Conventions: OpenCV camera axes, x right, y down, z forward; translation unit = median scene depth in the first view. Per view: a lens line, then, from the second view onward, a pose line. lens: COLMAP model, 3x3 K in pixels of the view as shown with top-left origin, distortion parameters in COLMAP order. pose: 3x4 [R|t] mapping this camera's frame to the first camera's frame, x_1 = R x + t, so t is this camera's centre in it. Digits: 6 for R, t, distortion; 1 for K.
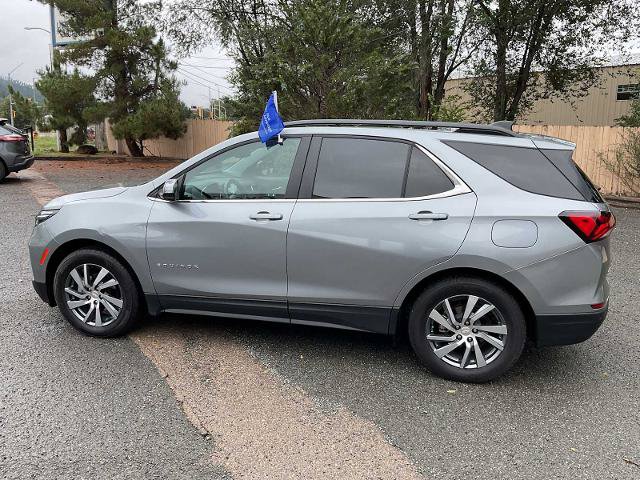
lens RADIAL K [[531.7, 0, 317.2], [0, 531.7, 239.1], [0, 0, 1]] dist [0.067101, -0.114530]
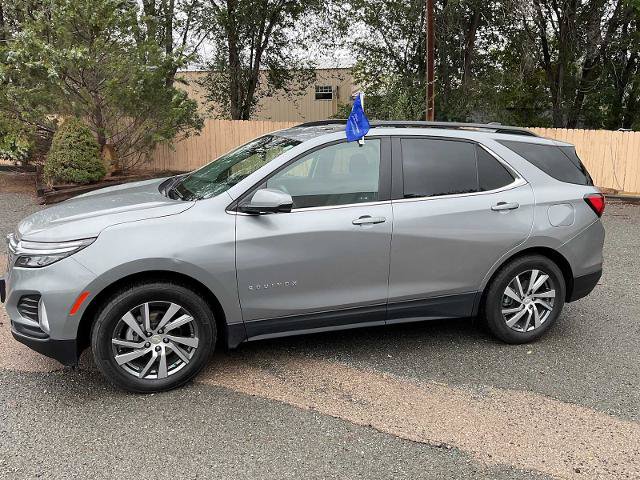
lens RADIAL K [[531.7, 0, 313.4], [0, 531.7, 240.3], [0, 0, 1]] dist [0.067101, -0.114530]
pose [[0.842393, -0.111615, 0.527178, -0.673910], [0.103828, 0.993601, 0.044456, -0.057851], [-0.528766, 0.017286, 0.848591, 0.216438]]
